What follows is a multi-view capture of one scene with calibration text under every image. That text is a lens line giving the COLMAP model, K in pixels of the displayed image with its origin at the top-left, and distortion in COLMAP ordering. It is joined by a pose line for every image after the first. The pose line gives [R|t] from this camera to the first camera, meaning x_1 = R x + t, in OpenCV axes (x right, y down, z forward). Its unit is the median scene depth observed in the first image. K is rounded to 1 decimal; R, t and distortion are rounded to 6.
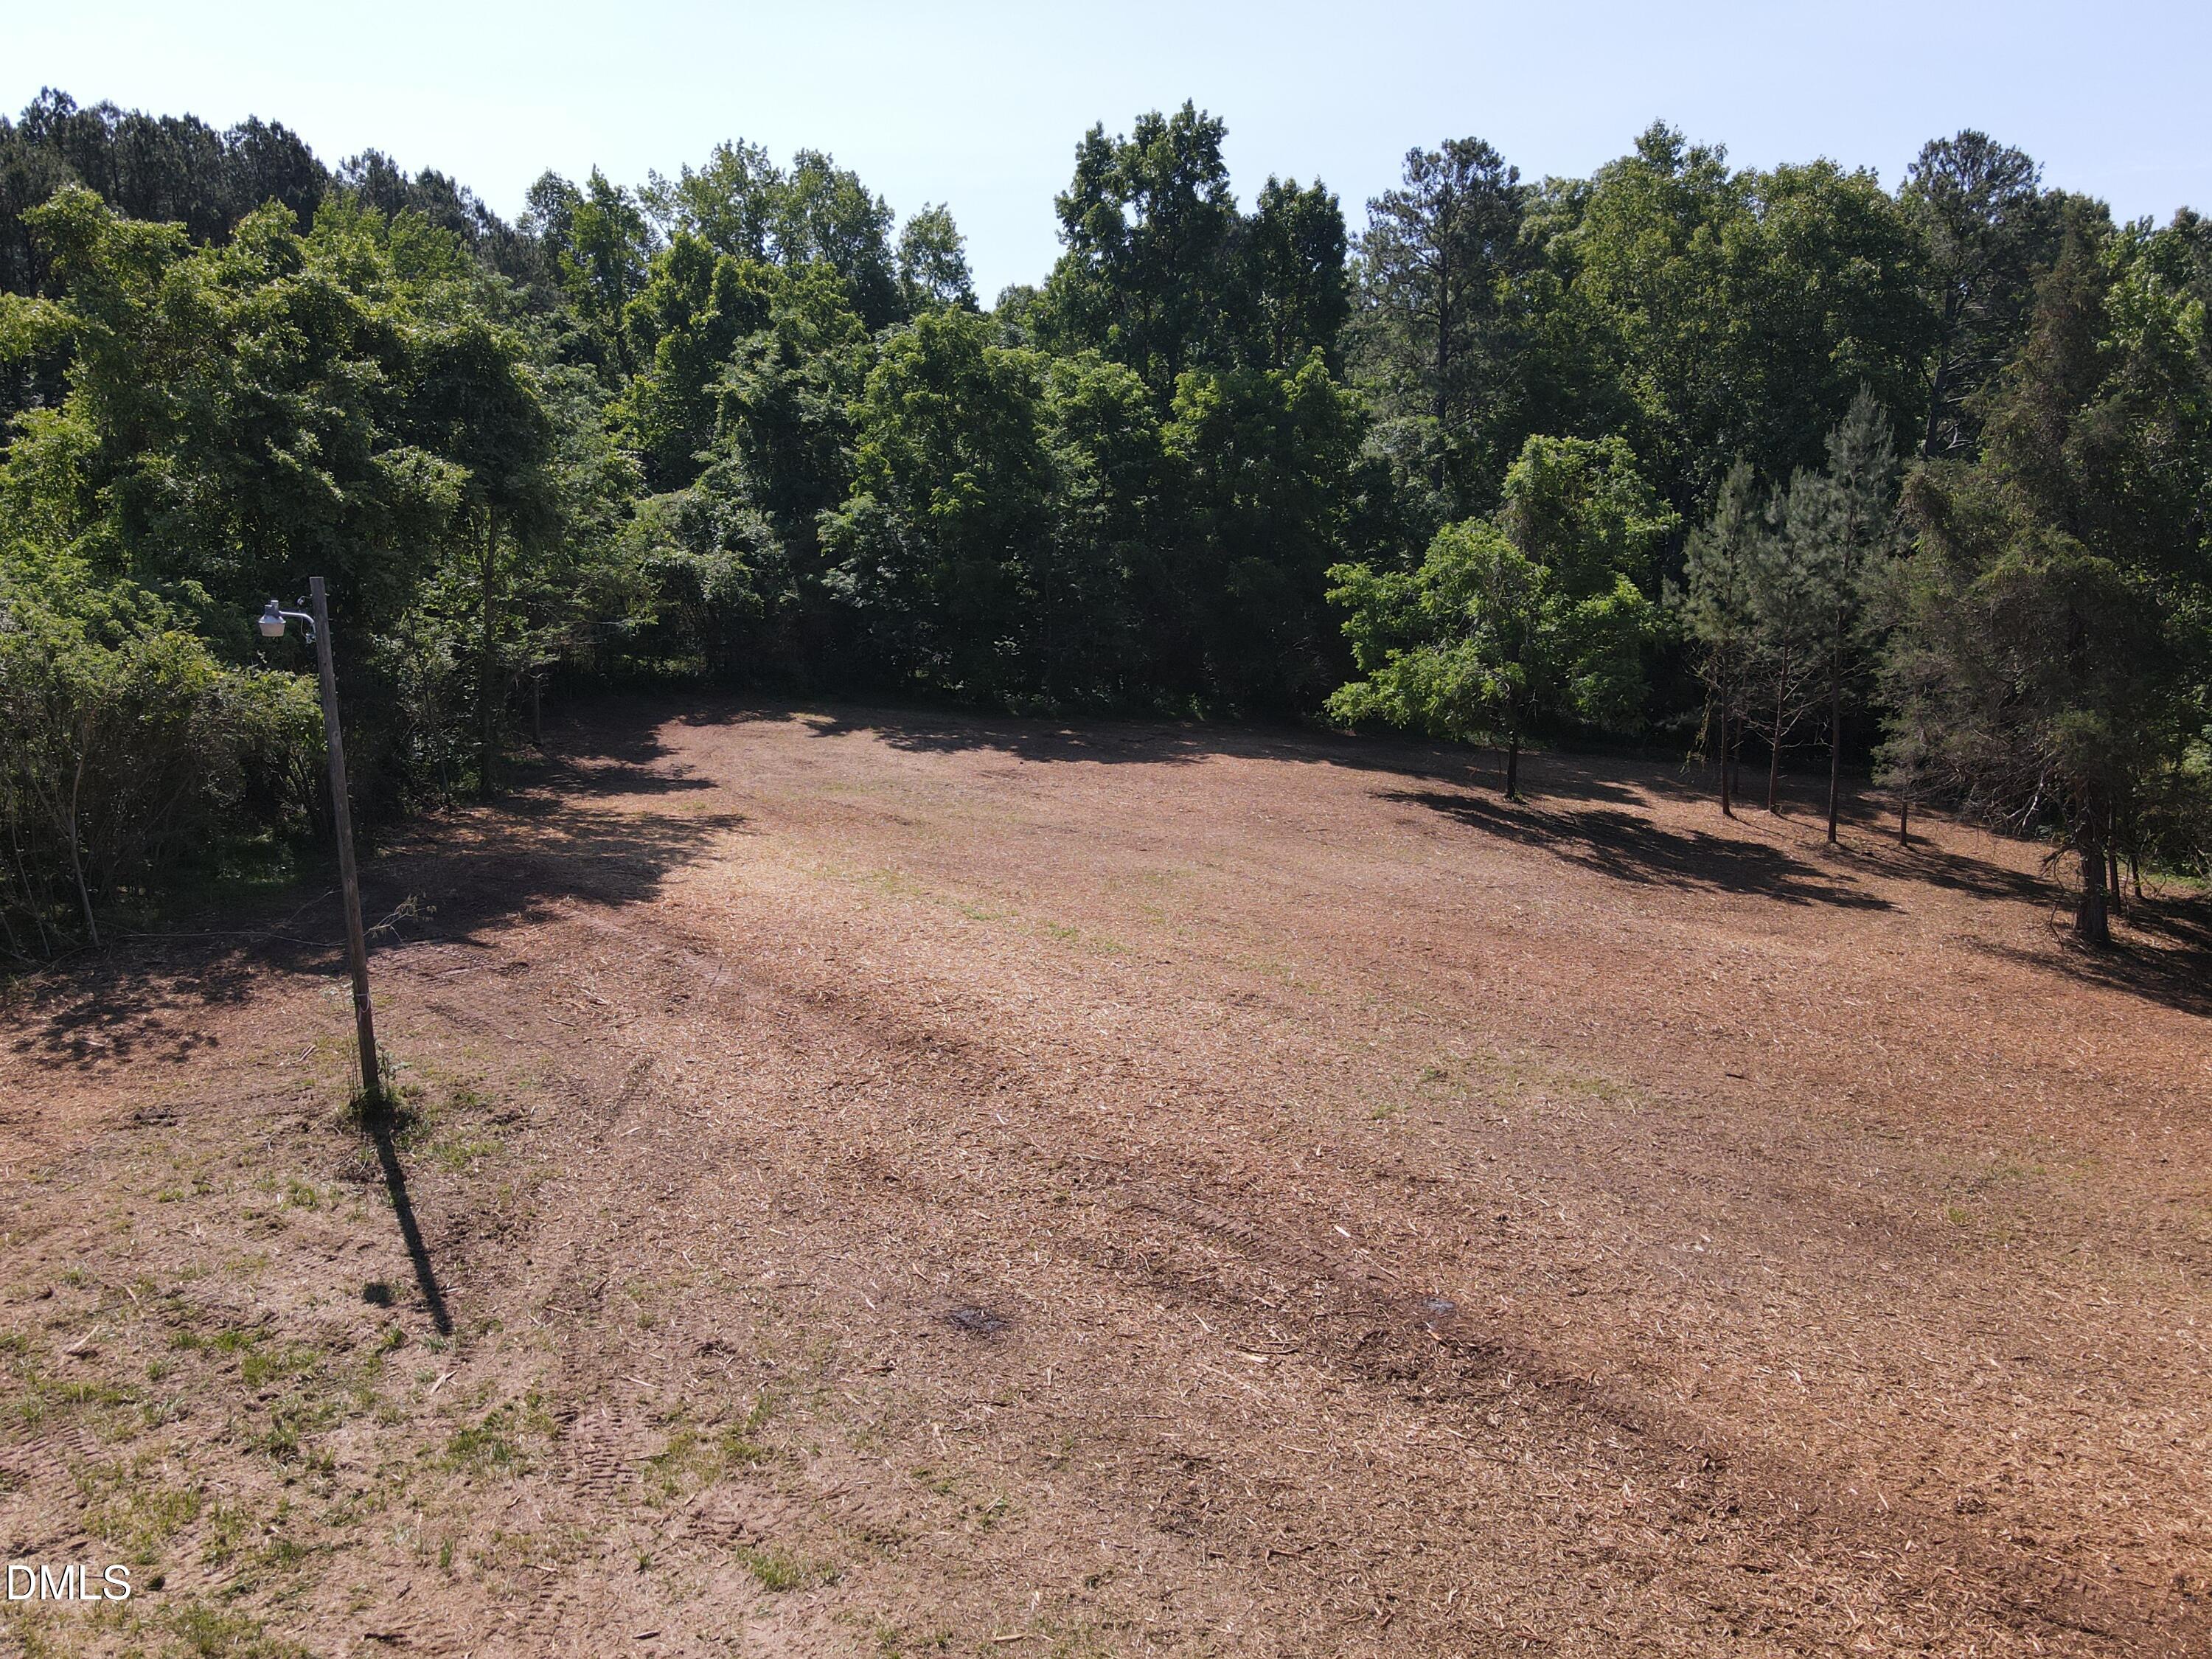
lens RADIAL K [[1649.4, 0, 1118.3], [0, 1649.4, 843.2], [0, 0, 1]] dist [0.007720, 0.004196]
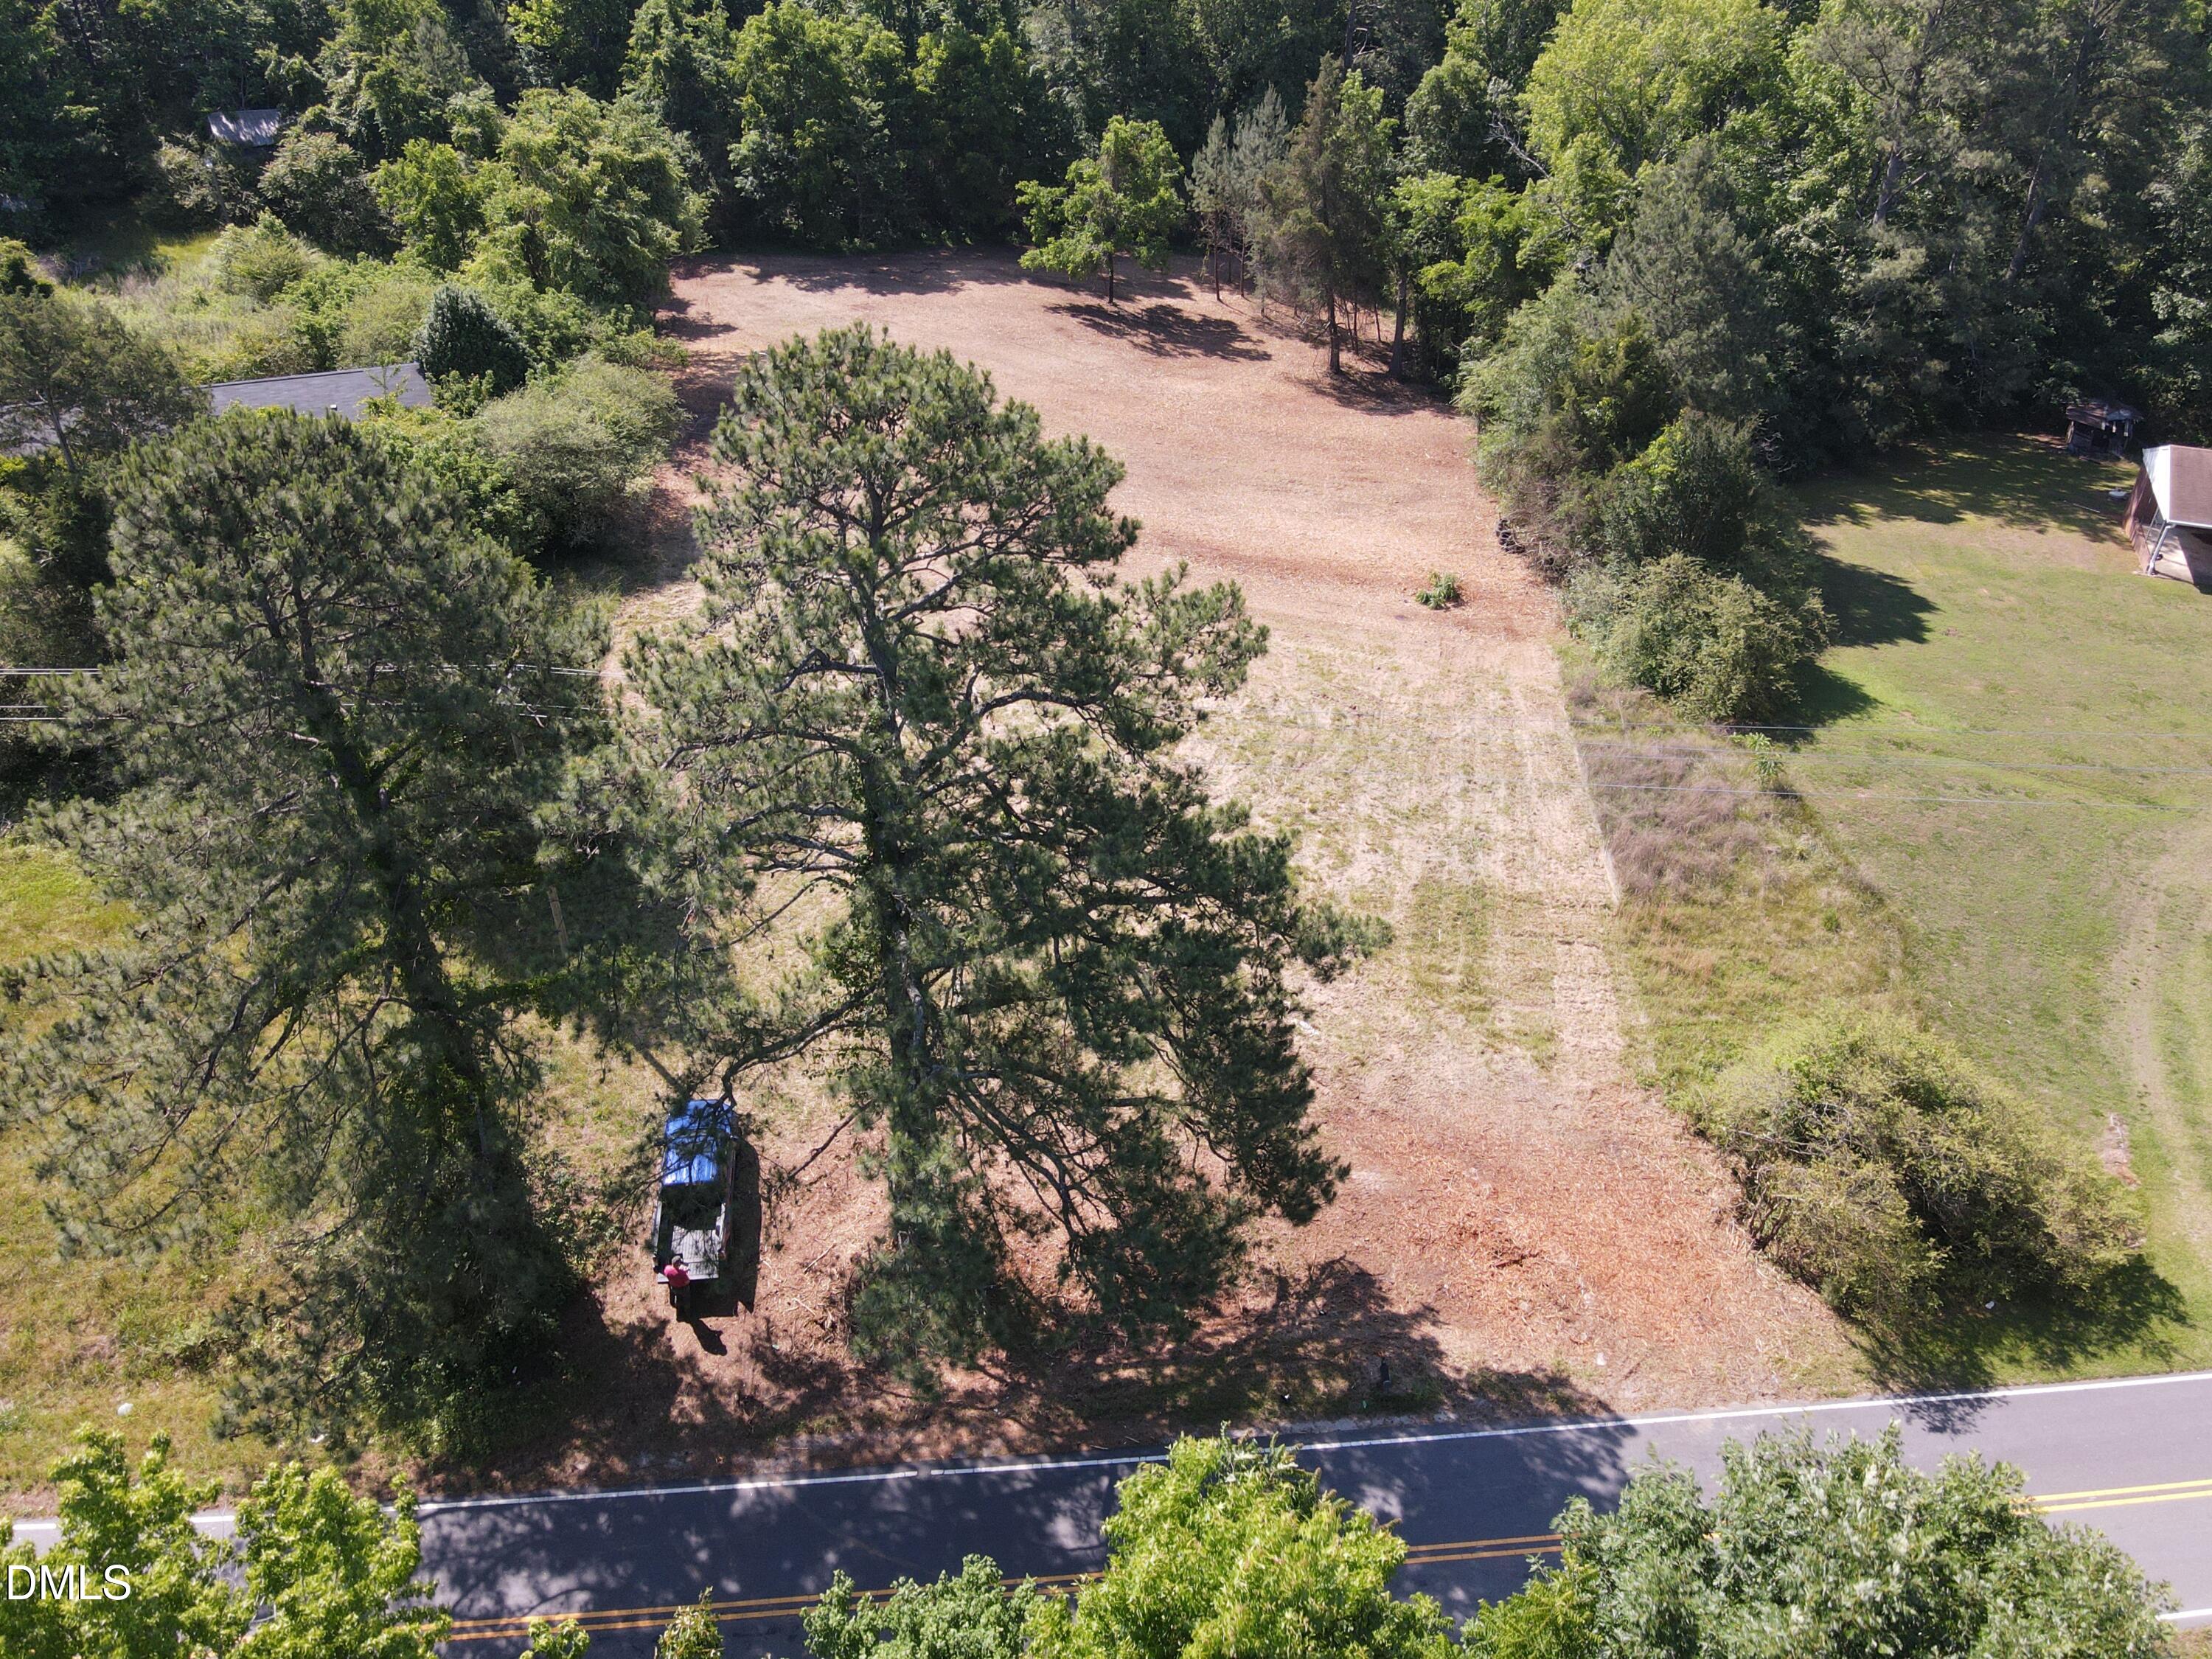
lens RADIAL K [[1606.4, 0, 1106.0], [0, 1606.4, 829.5], [0, 0, 1]] dist [0.005436, 0.018706]
pose [[0.982134, -0.110481, 0.152339, -0.128222], [0.046021, 0.925951, 0.374828, -0.148393], [-0.182470, -0.361120, 0.914493, -0.921792]]
